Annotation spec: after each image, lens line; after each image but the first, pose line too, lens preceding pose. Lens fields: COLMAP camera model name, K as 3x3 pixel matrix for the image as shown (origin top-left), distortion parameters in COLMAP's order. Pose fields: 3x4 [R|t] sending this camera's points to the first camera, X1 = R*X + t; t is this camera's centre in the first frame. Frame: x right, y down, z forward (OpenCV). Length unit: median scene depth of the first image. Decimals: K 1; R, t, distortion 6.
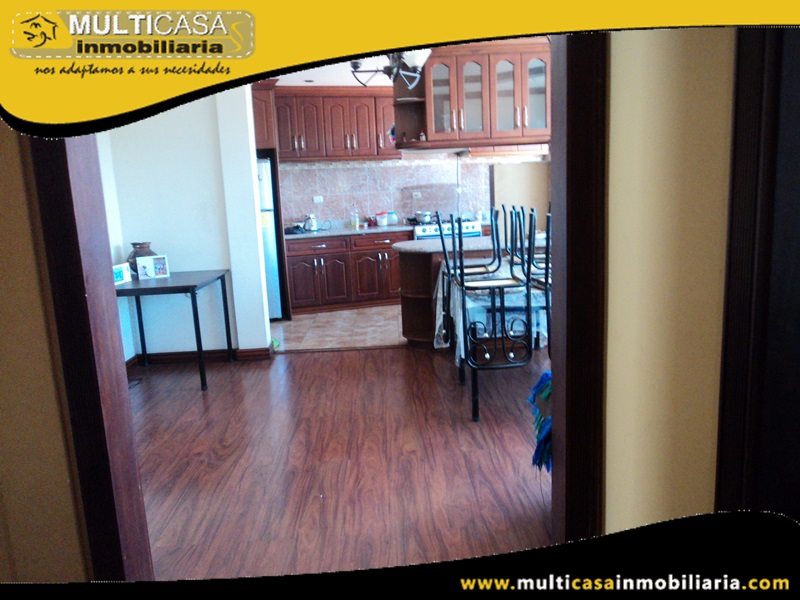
lens RADIAL K [[681.1, 0, 400.2], [0, 681.1, 299.7], [0, 0, 1]] dist [-0.015745, -0.001408]
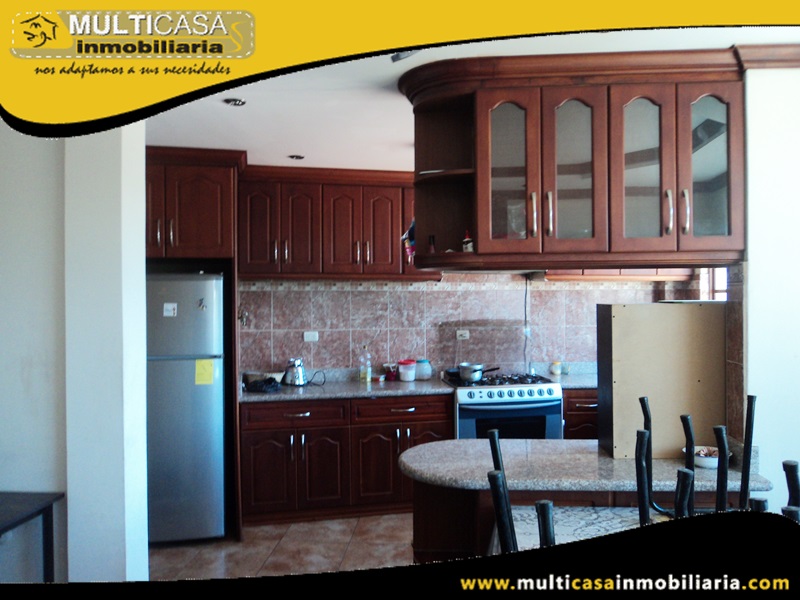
lens RADIAL K [[681.1, 0, 401.6], [0, 681.1, 299.9], [0, 0, 1]] dist [-0.015745, -0.001408]
pose [[0.995828, 0.040482, -0.081782, 0.018976], [-0.053306, 0.985468, -0.161279, -0.081687], [0.074065, 0.164966, 0.983514, 0.358233]]
